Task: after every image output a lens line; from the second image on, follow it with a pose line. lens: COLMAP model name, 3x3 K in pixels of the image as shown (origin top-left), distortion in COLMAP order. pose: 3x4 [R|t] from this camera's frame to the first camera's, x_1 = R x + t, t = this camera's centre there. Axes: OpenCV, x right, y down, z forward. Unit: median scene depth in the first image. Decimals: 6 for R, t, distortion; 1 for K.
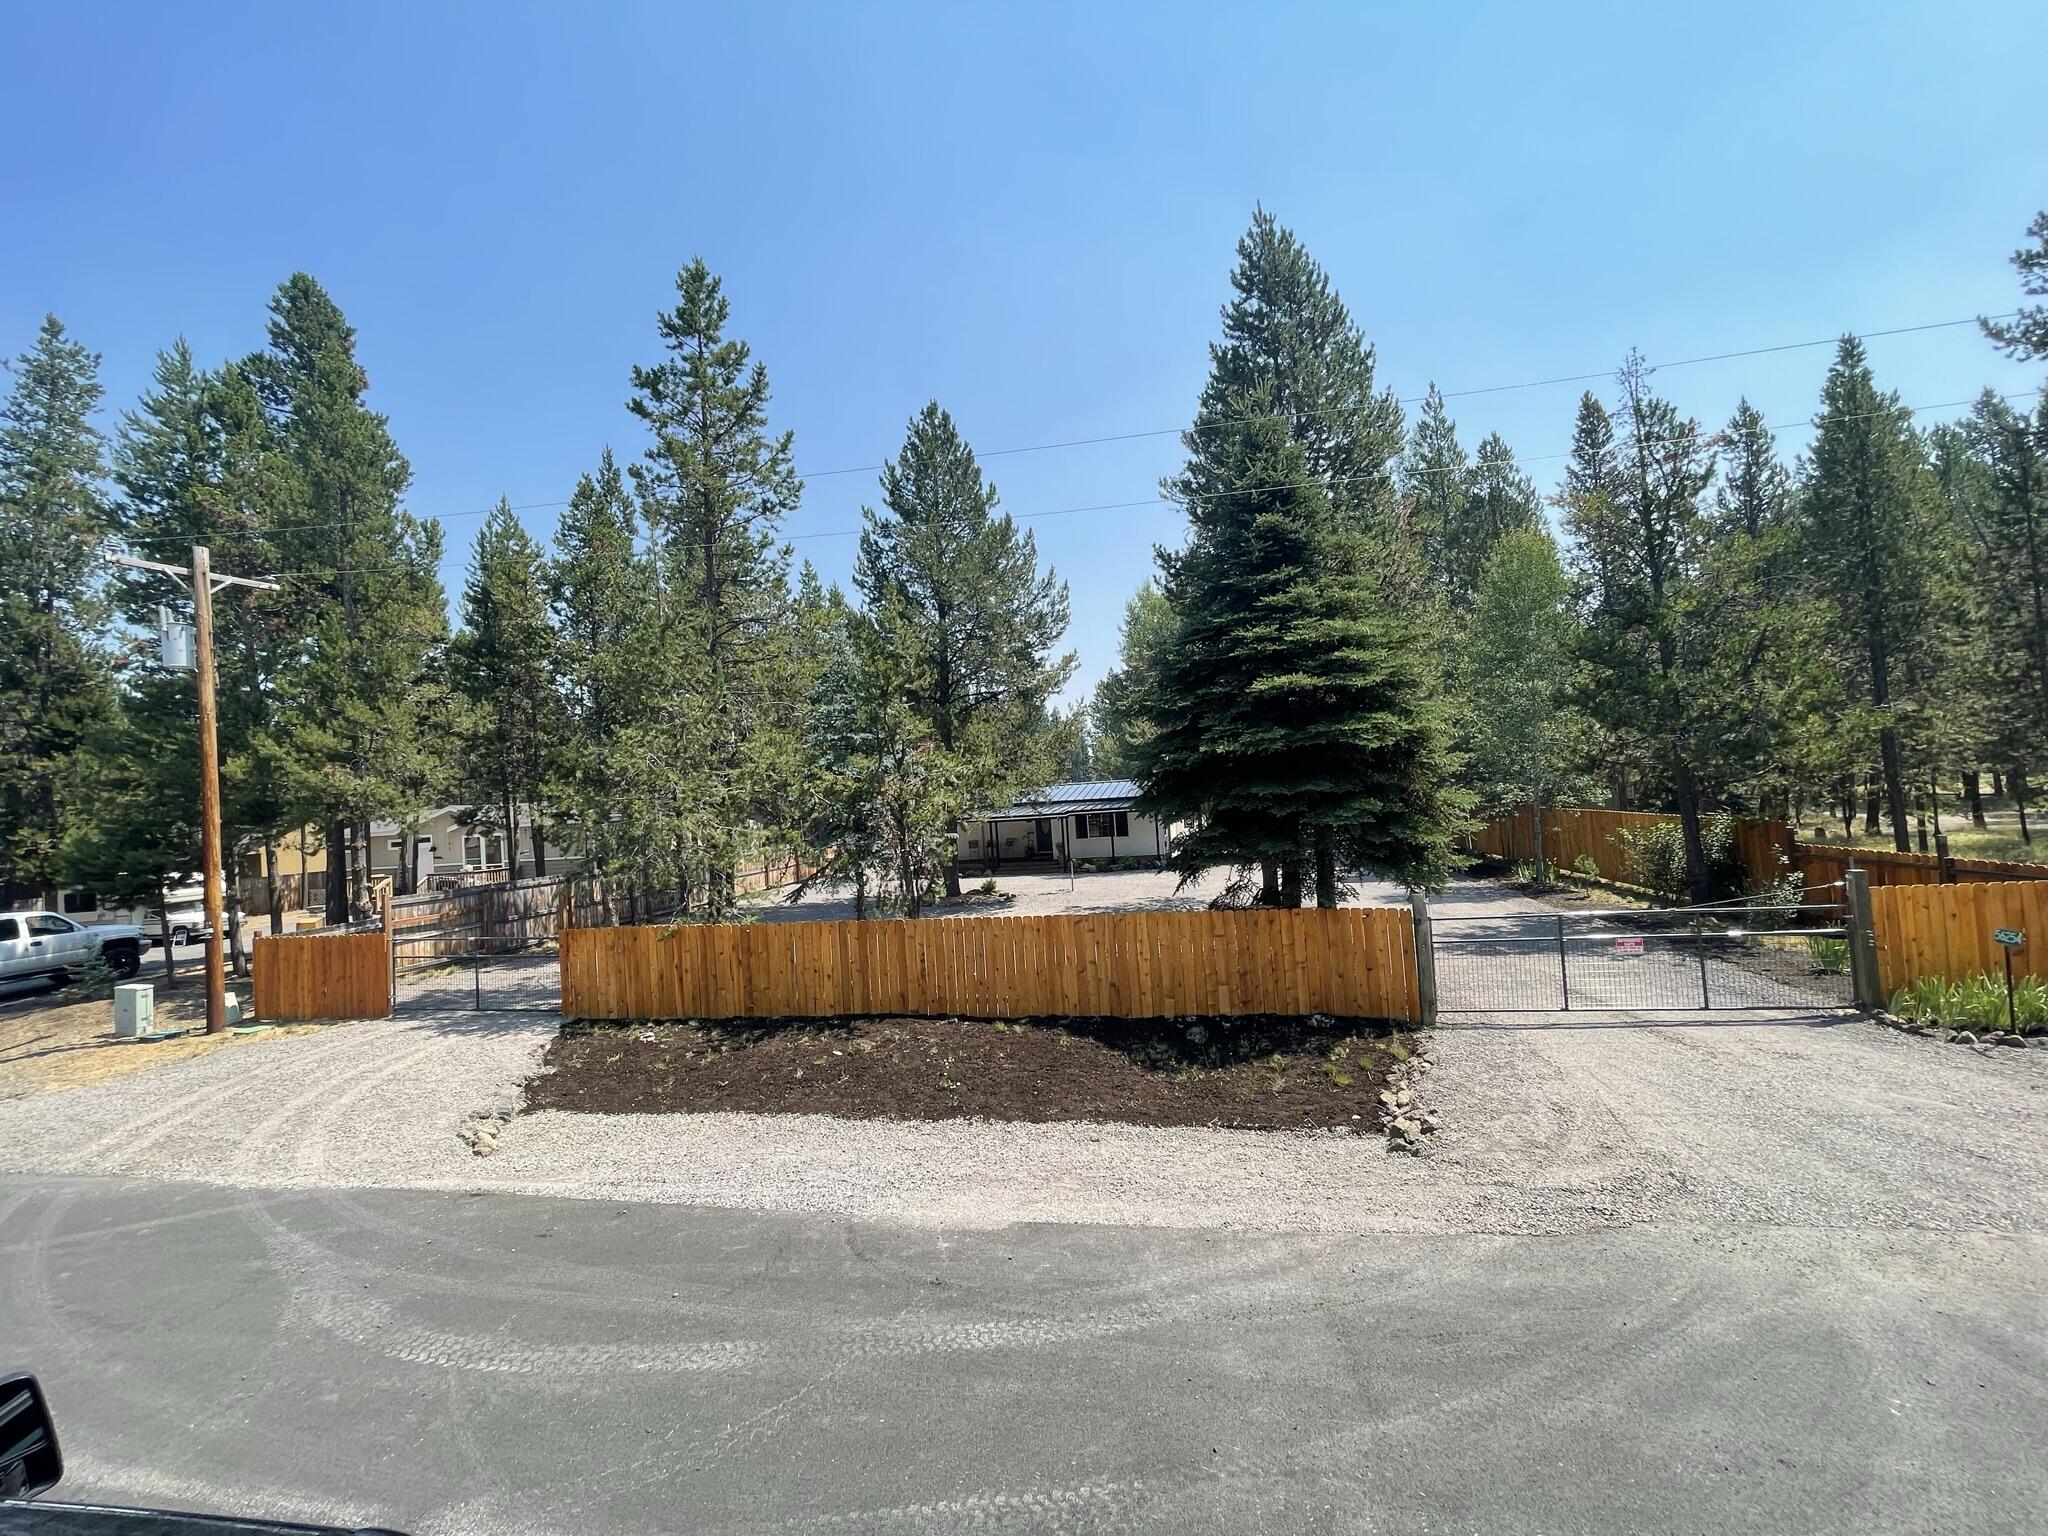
lens RADIAL K [[809.7, 0, 1023.3], [0, 809.7, 776.5], [0, 0, 1]] dist [-0.002074, 0.000012]
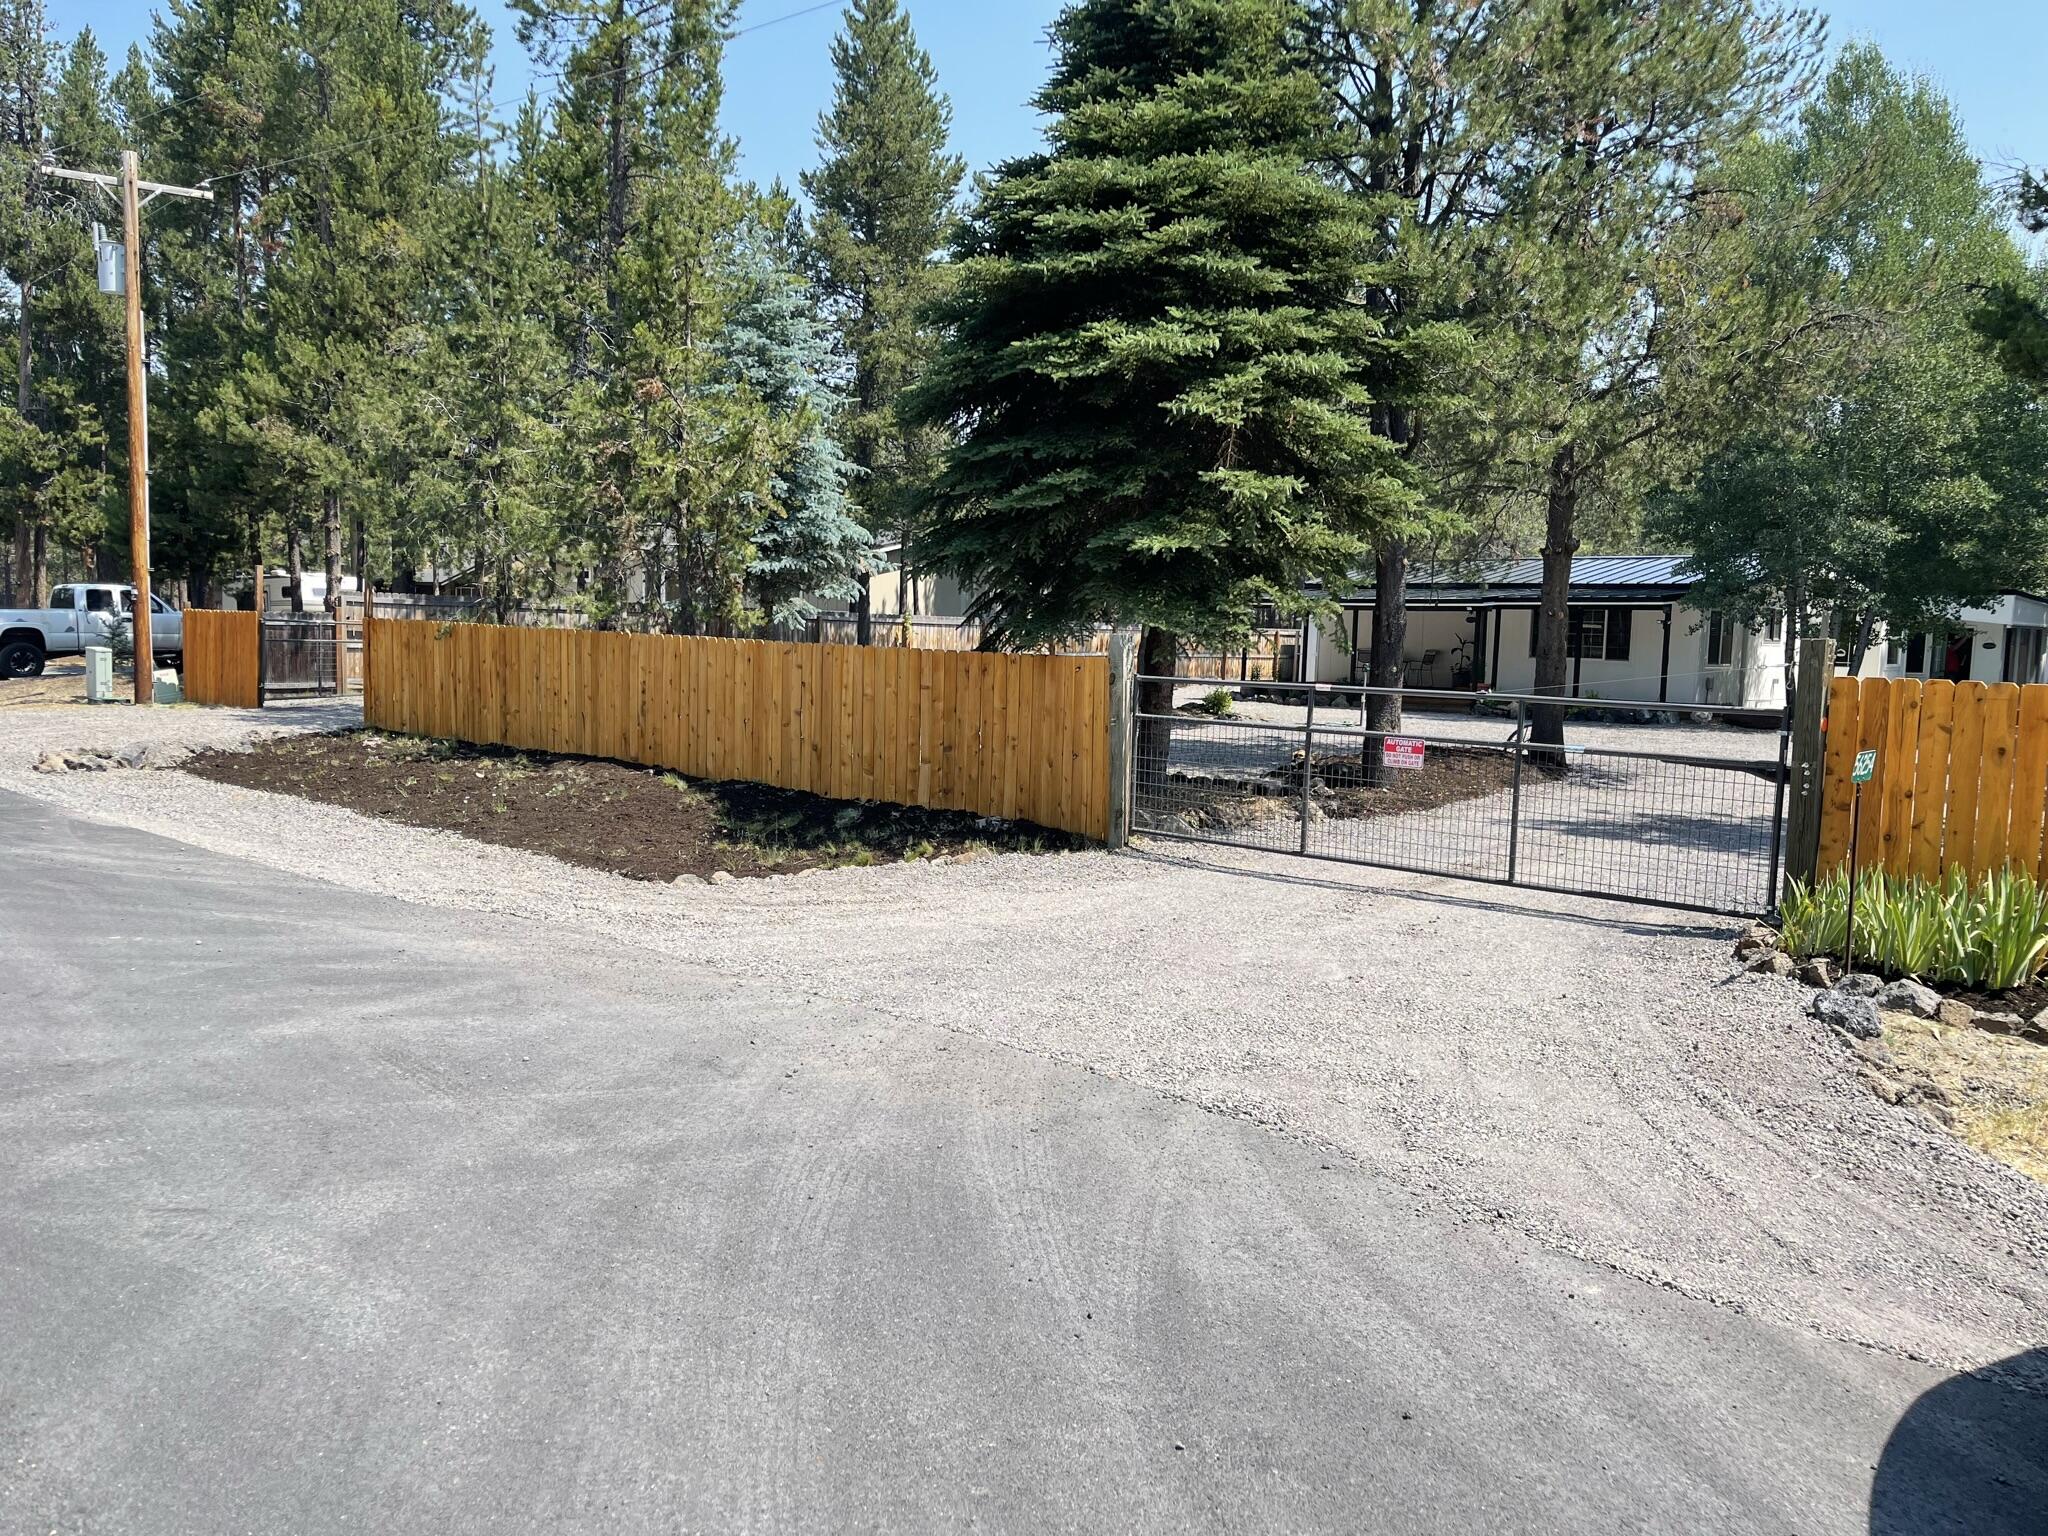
lens RADIAL K [[1580.0, 0, 1023.8], [0, 1580.0, 774.5], [0, 0, 1]] dist [0.050316, -0.001882]
pose [[0.851081, 0.132670, -0.507996, 0.792004], [-0.066230, 0.986947, 0.146796, 0.061676], [0.520841, -0.091291, 0.848758, -0.033653]]
